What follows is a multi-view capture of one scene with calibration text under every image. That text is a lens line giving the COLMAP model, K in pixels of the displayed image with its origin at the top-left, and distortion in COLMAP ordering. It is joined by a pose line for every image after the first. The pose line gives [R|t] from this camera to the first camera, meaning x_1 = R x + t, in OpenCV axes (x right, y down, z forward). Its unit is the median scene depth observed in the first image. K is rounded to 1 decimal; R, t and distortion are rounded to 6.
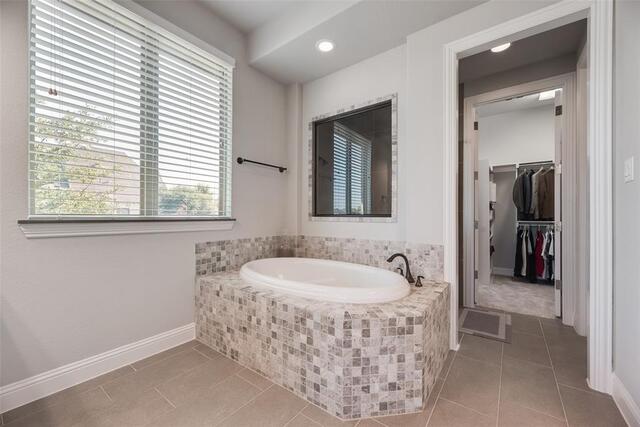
lens RADIAL K [[258.2, 0, 320.5], [0, 258.2, 216.1], [0, 0, 1]] dist [-0.002352, -0.000458]
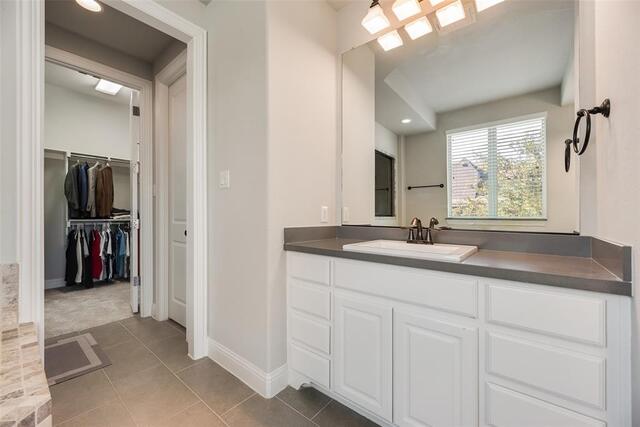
lens RADIAL K [[258.2, 0, 320.3], [0, 258.2, 210.7], [0, 0, 1]] dist [-0.002352, -0.000458]
pose [[0.043991, 0.012805, 0.998950, -0.047159], [0.000416, 0.999918, -0.012836, 0.000509], [-0.999032, 0.000980, 0.043982, 0.155394]]
